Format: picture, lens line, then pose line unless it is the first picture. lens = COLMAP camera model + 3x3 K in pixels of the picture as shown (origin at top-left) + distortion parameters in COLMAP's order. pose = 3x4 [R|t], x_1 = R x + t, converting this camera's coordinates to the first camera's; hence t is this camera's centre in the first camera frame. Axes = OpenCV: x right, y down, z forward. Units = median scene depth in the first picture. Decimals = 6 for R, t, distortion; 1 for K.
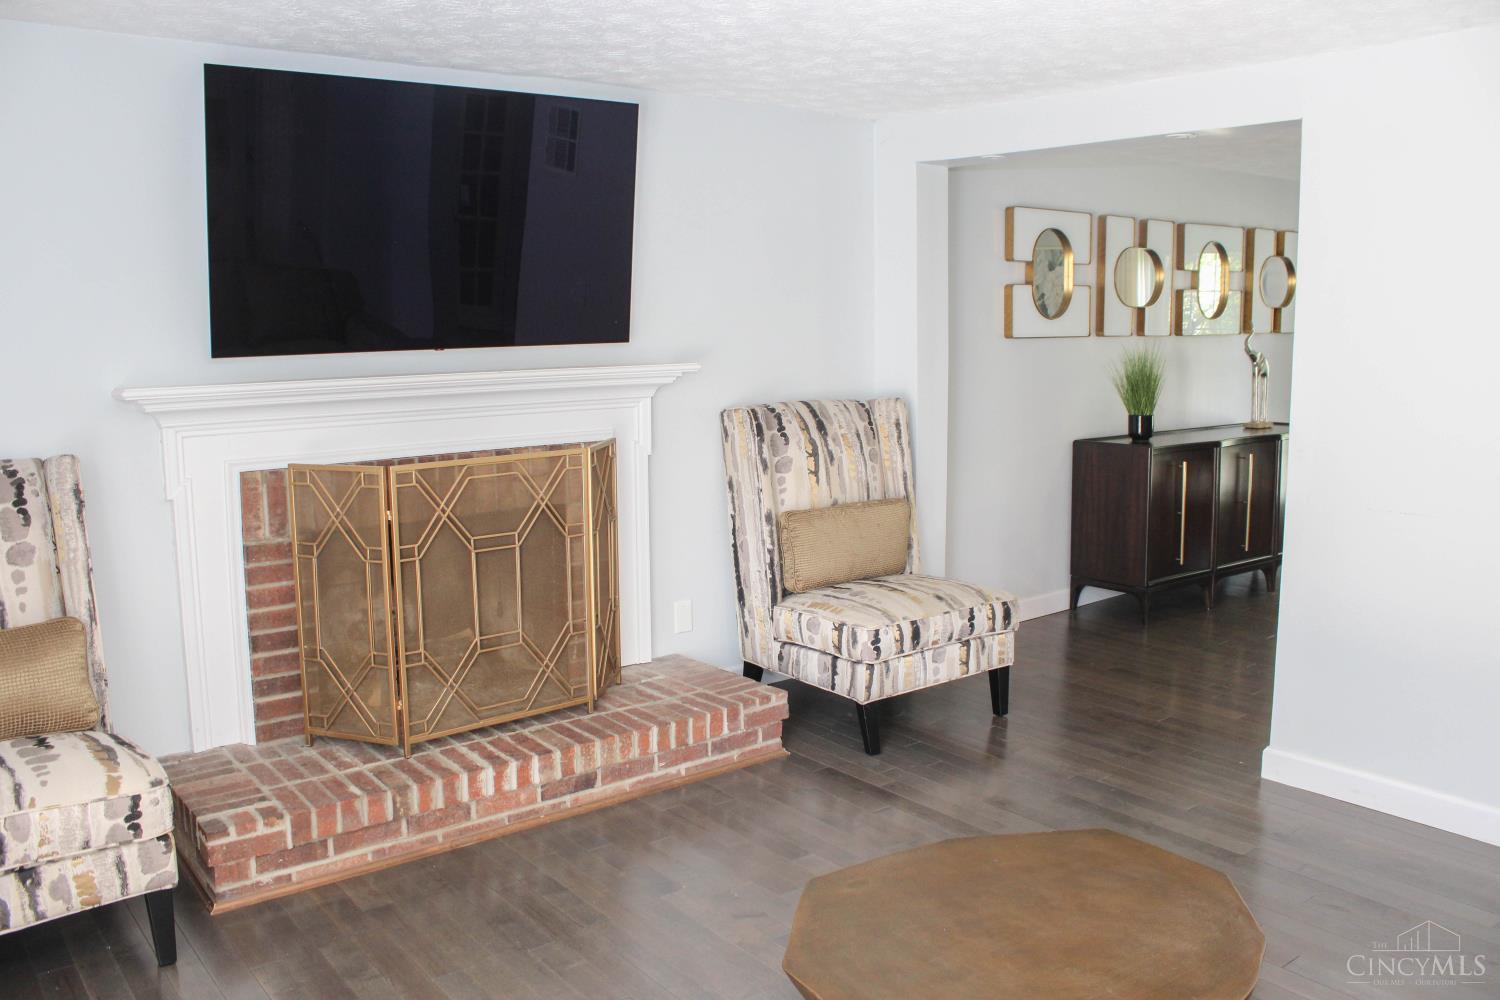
lens RADIAL K [[1275.6, 0, 750.0], [0, 1275.6, 500.0], [0, 0, 1]] dist [-0.169740, 0.156370]
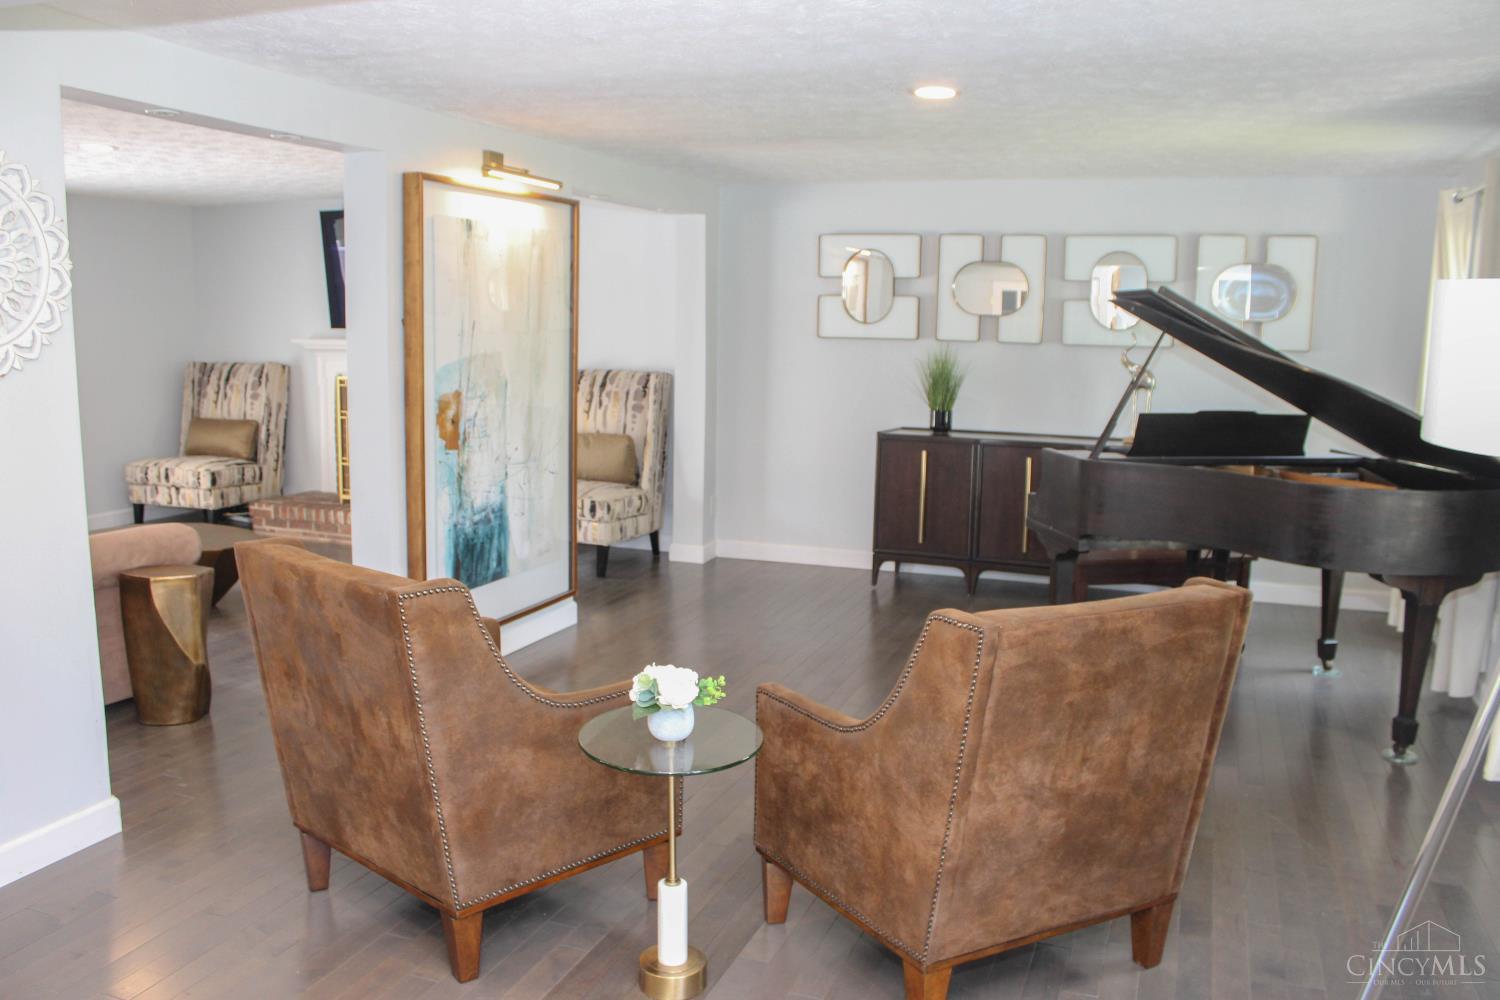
lens RADIAL K [[1275.6, 0, 750.0], [0, 1275.6, 500.0], [0, 0, 1]] dist [-0.169740, 0.156370]
pose [[0.490689, 0.139772, -0.860051, 1.237053], [-0.158565, 0.984893, 0.069594, -0.044444], [0.856785, 0.102225, 0.505439, 0.303494]]
